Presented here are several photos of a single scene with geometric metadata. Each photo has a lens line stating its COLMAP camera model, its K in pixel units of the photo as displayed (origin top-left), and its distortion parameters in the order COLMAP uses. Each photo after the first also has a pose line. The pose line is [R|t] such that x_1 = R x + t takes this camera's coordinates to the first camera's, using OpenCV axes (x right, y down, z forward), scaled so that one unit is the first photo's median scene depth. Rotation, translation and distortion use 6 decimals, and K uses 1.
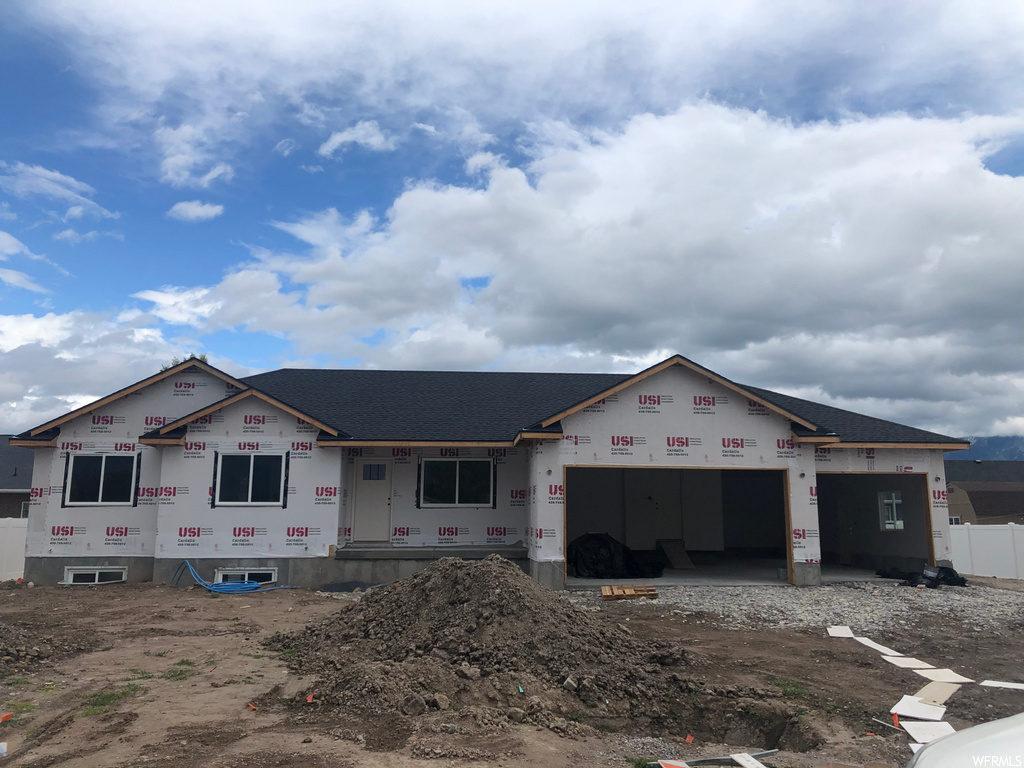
lens RADIAL K [[828.6, 0, 512.0], [0, 828.6, 384.0], [0, 0, 1]] dist [-0.002140, -0.000301]
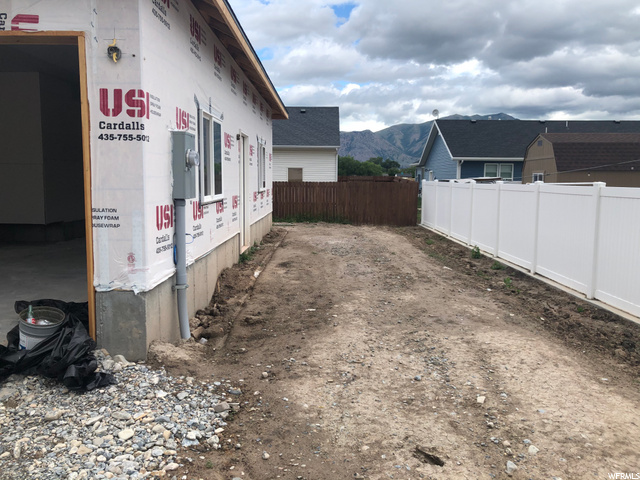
lens RADIAL K [[517.9, 0, 320.0], [0, 517.9, 240.0], [0, 0, 1]] dist [-0.002140, -0.000301]
pose [[0.994050, 0.027333, -0.105437, 0.392253], [0.003559, 0.959337, 0.282241, 0.081368], [0.108864, -0.280937, 0.953532, 0.502495]]
